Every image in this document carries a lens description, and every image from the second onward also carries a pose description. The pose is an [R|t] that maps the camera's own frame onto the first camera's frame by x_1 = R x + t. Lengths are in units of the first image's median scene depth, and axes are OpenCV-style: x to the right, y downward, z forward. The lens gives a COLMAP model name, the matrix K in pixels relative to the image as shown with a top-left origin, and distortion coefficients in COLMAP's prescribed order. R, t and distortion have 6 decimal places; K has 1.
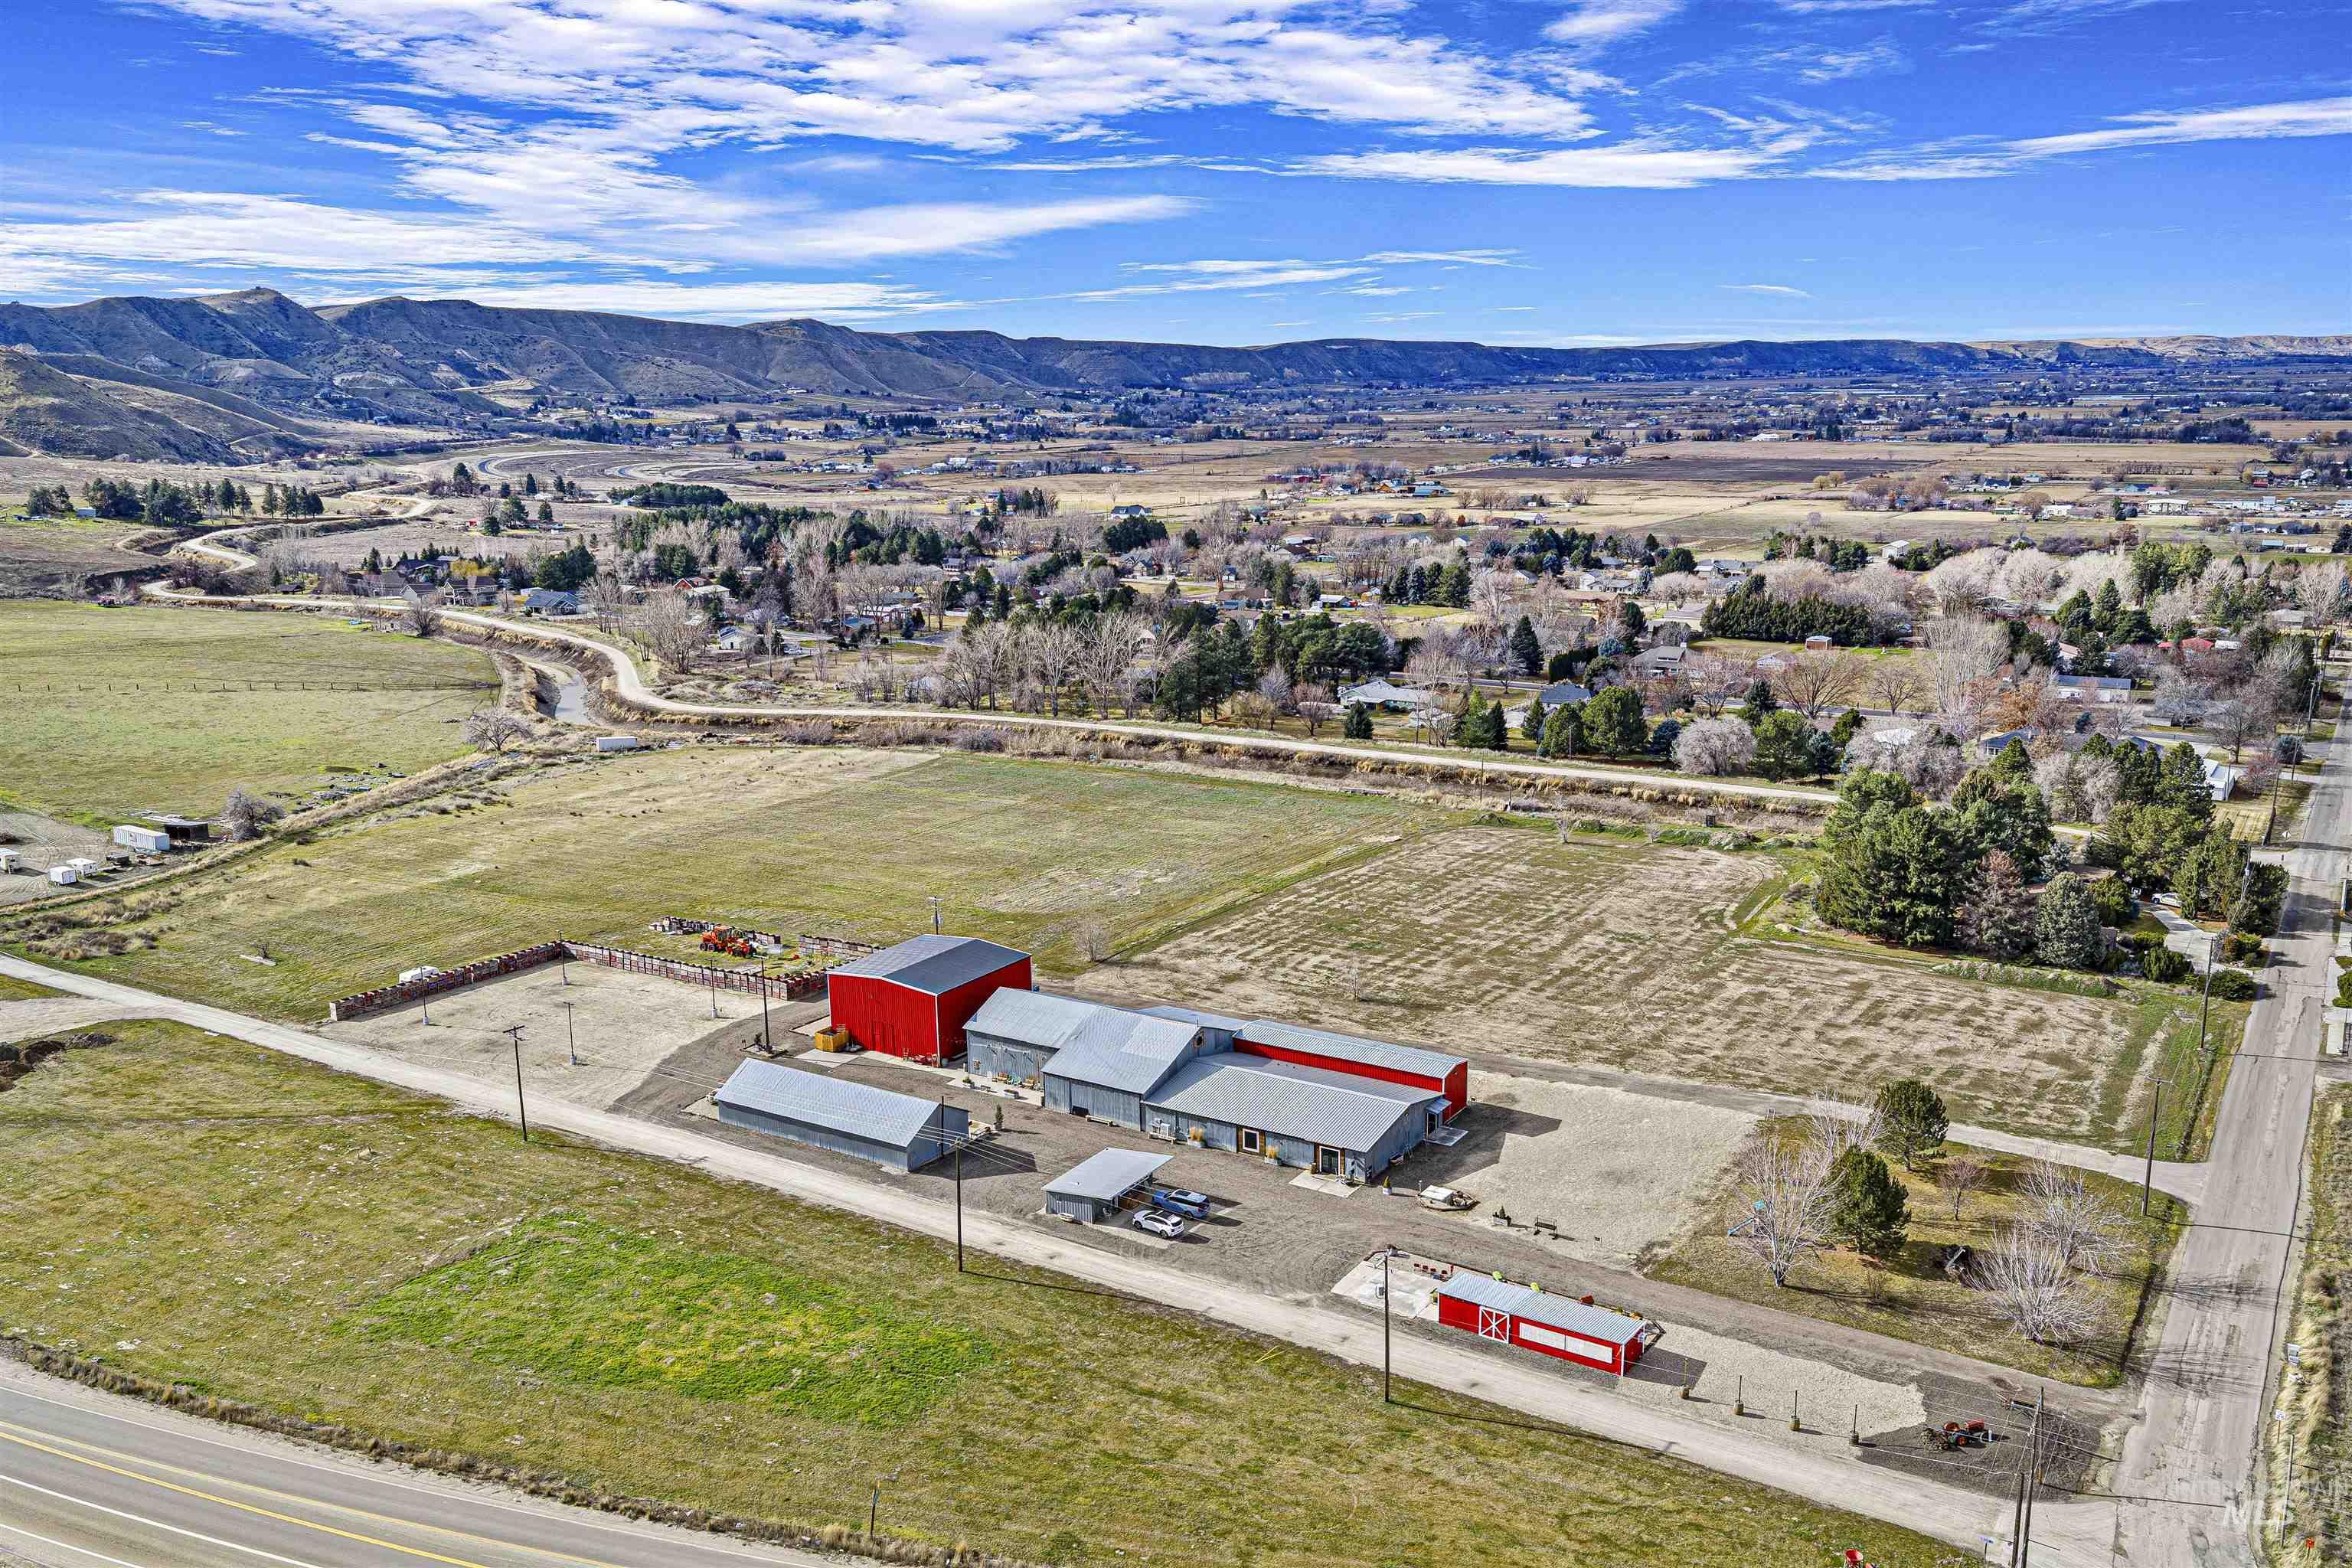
lens RADIAL K [[1937.9, 0, 1176.6], [0, 1937.9, 799.1], [0, 0, 1]] dist [0.020071, -0.038153]
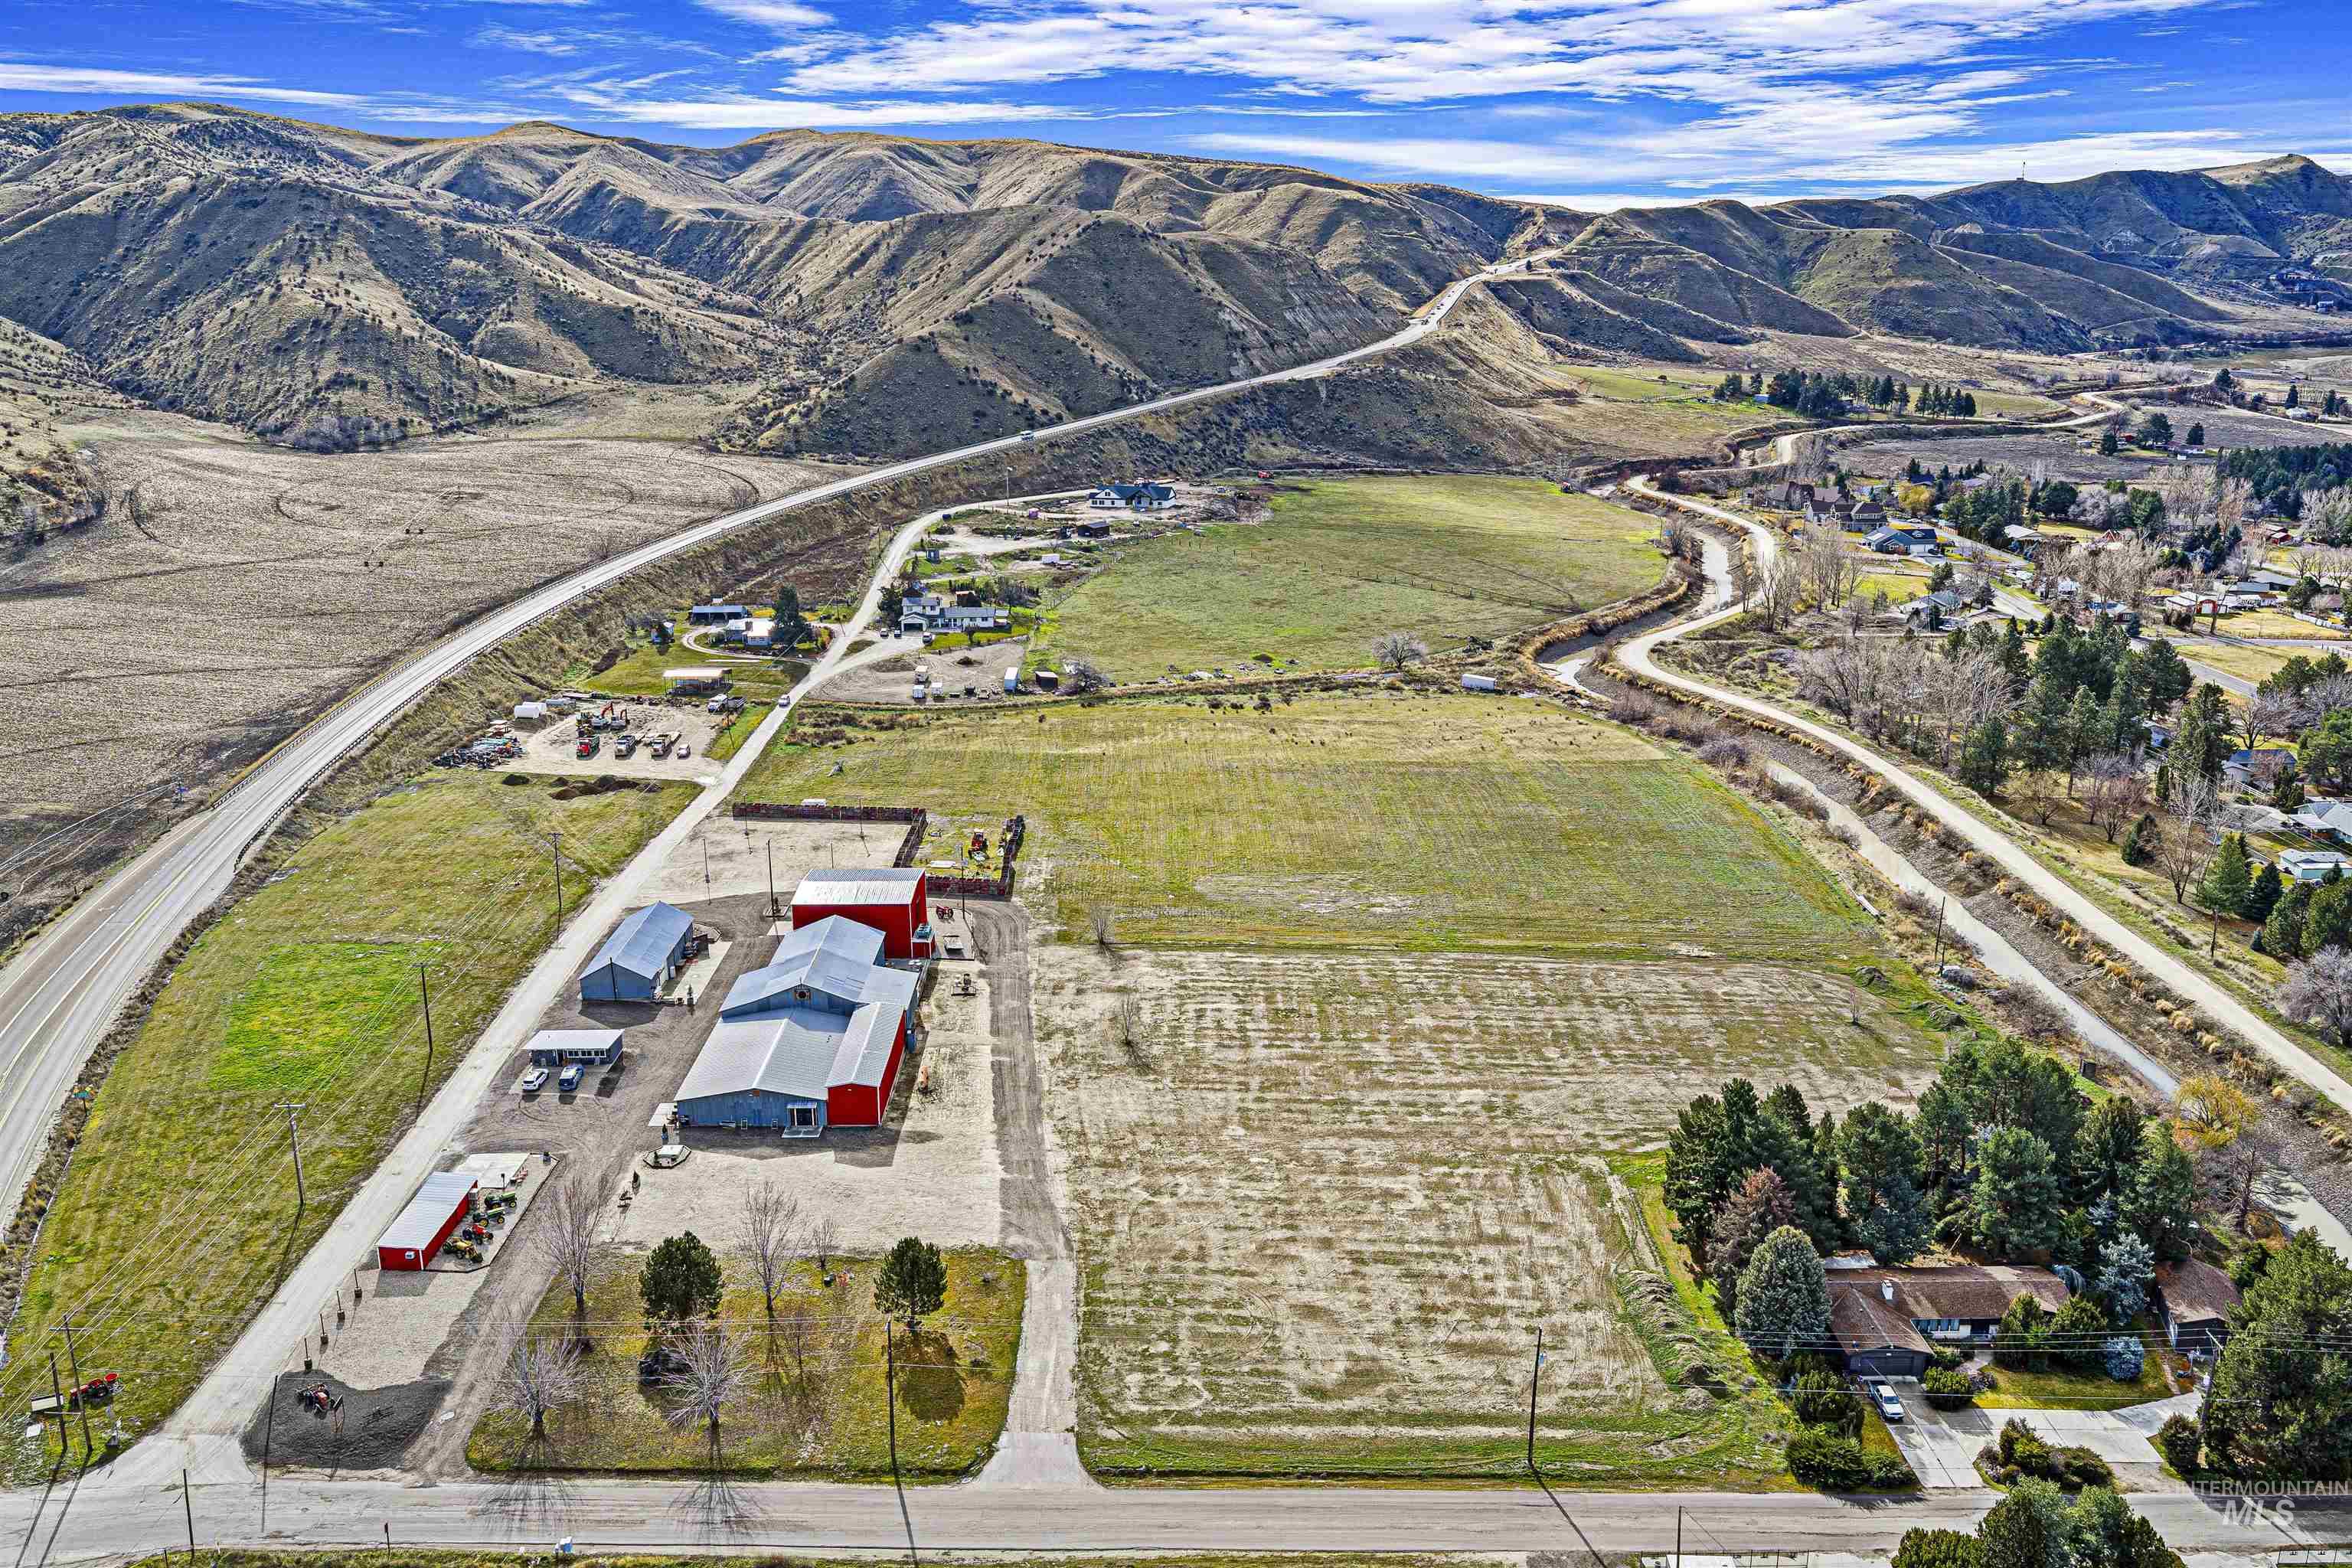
lens RADIAL K [[1937.9, 0, 1176.6], [0, 1937.9, 799.1], [0, 0, 1]] dist [0.020071, -0.038153]
pose [[0.543430, 0.244111, -0.803177, 0.912612], [-0.187345, 0.967921, 0.167425, -0.204201], [0.818282, 0.059487, 0.571731, 0.400861]]
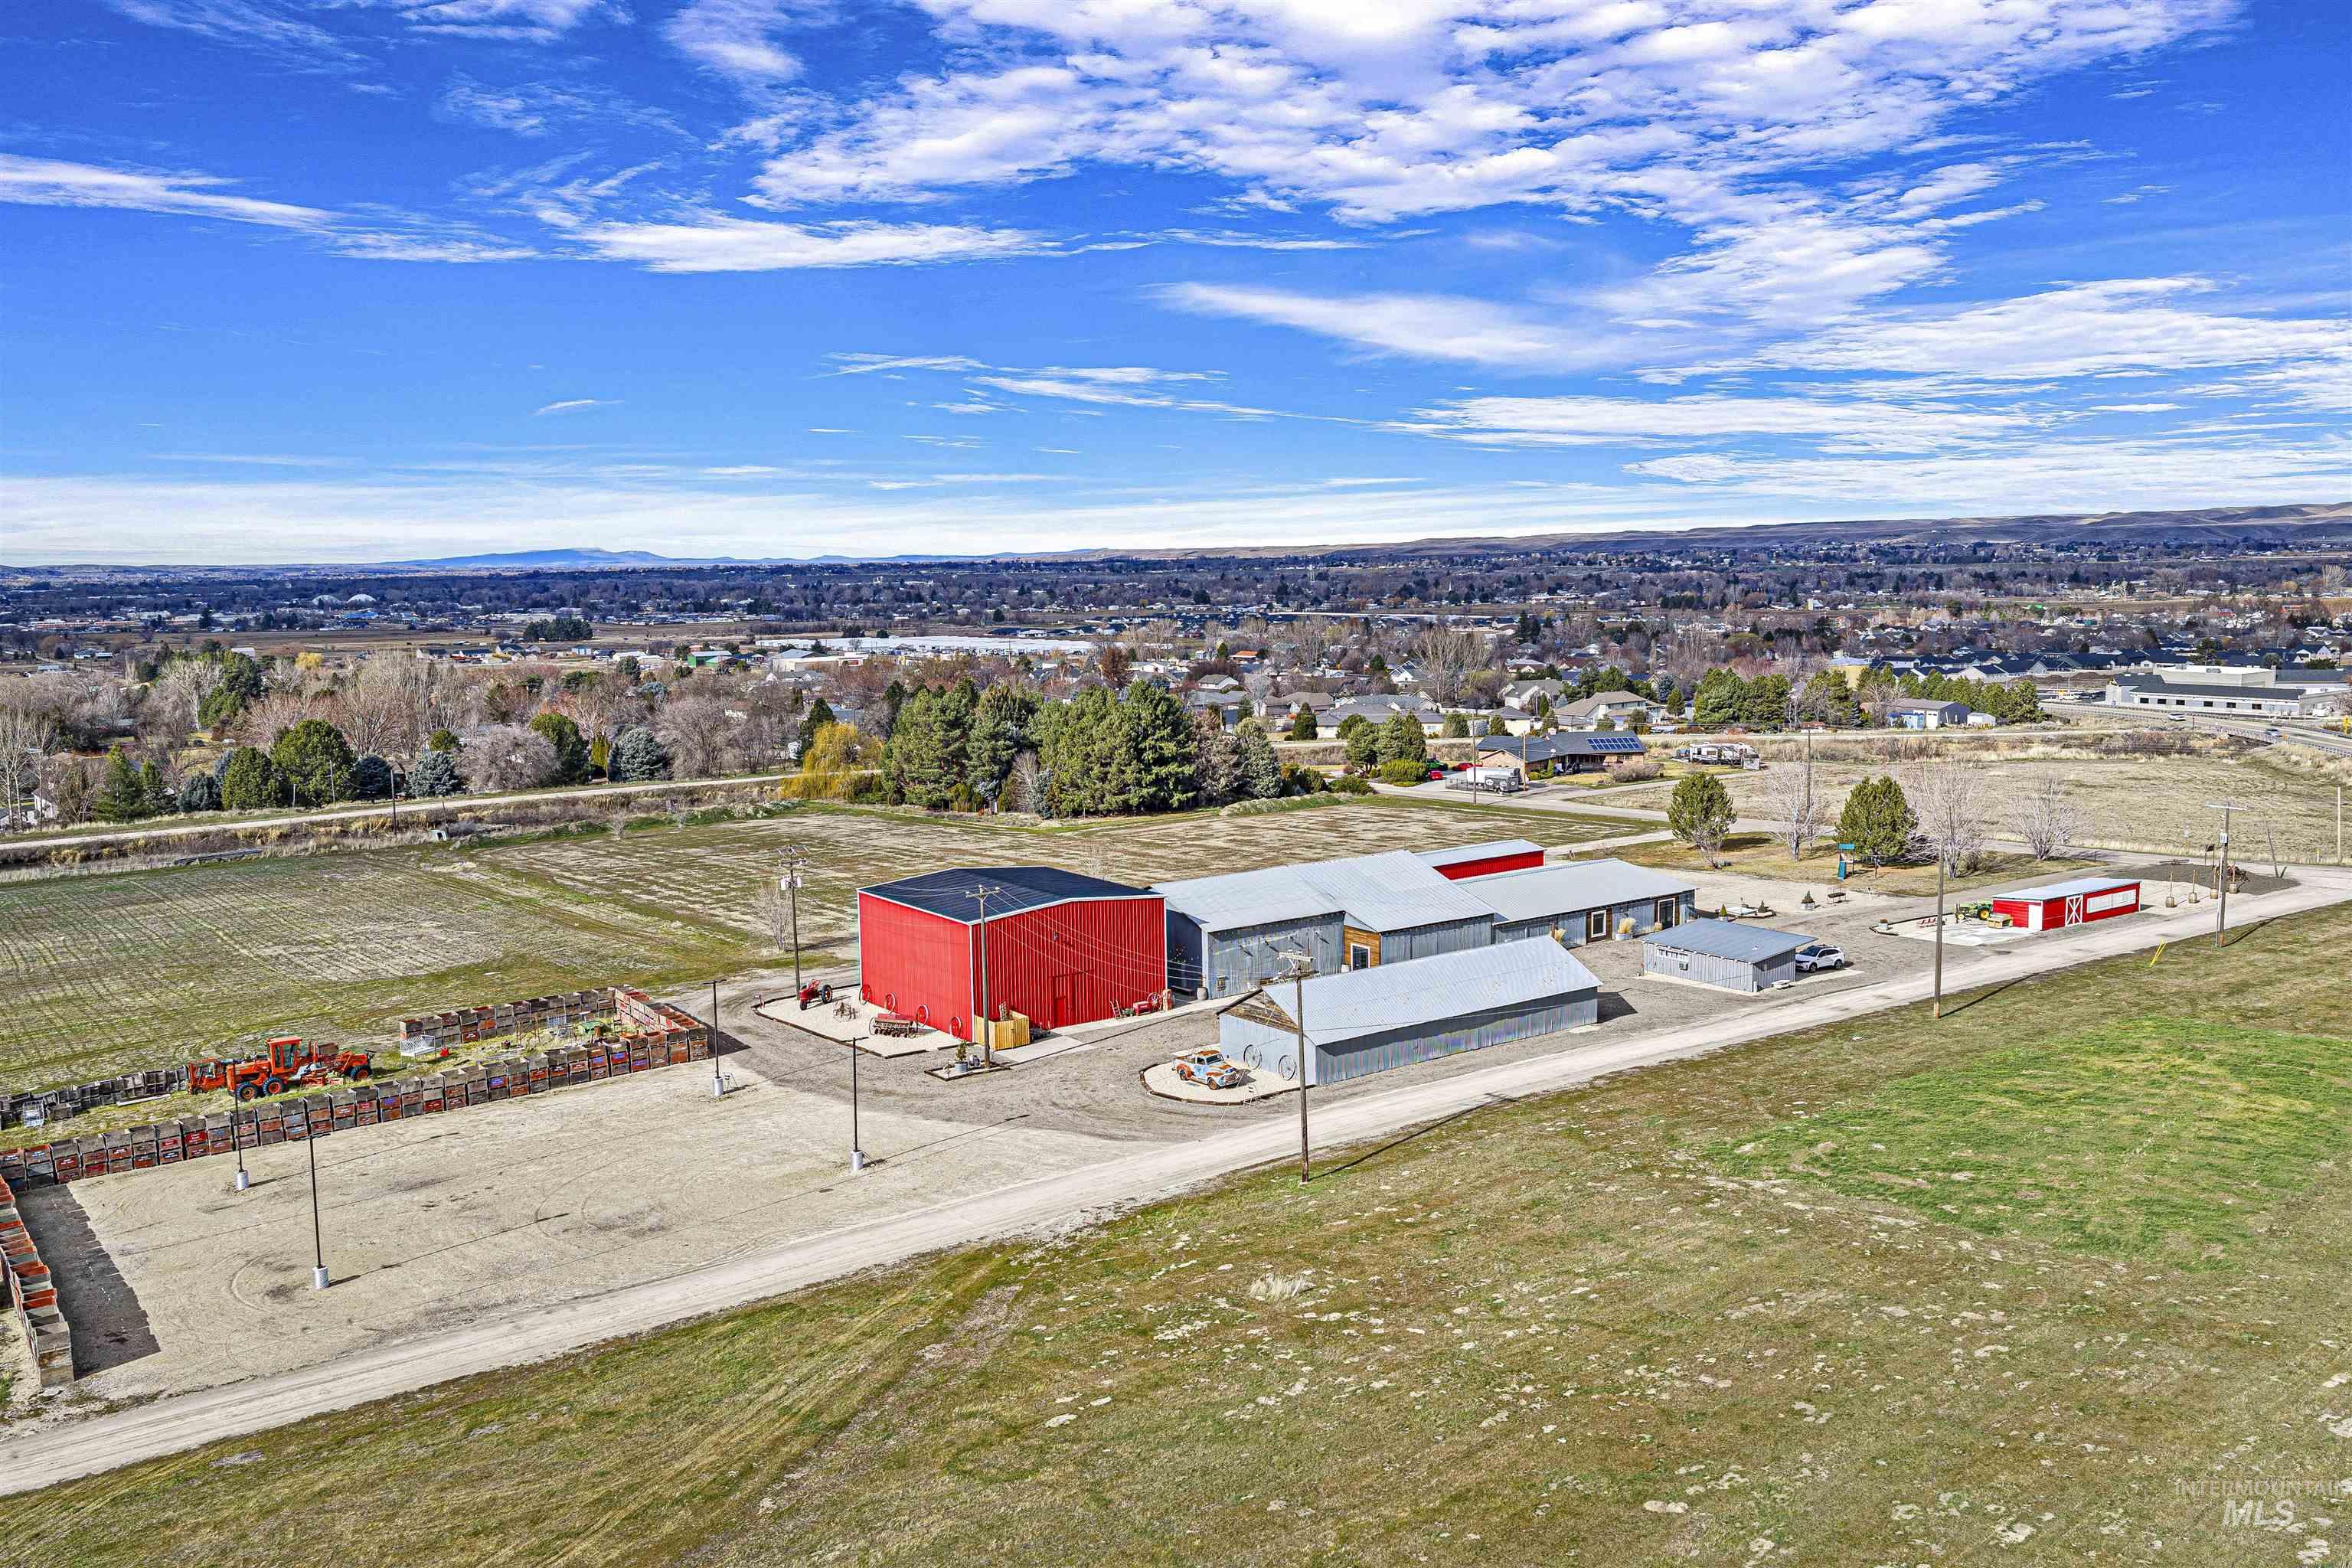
lens RADIAL K [[1937.9, 0, 1176.6], [0, 1937.9, 799.1], [0, 0, 1]] dist [0.020071, -0.038153]
pose [[0.358792, -0.105418, 0.927446, -0.634977], [0.214316, 0.976361, 0.028068, 0.044662], [-0.908481, 0.188696, 0.372903, 0.647865]]
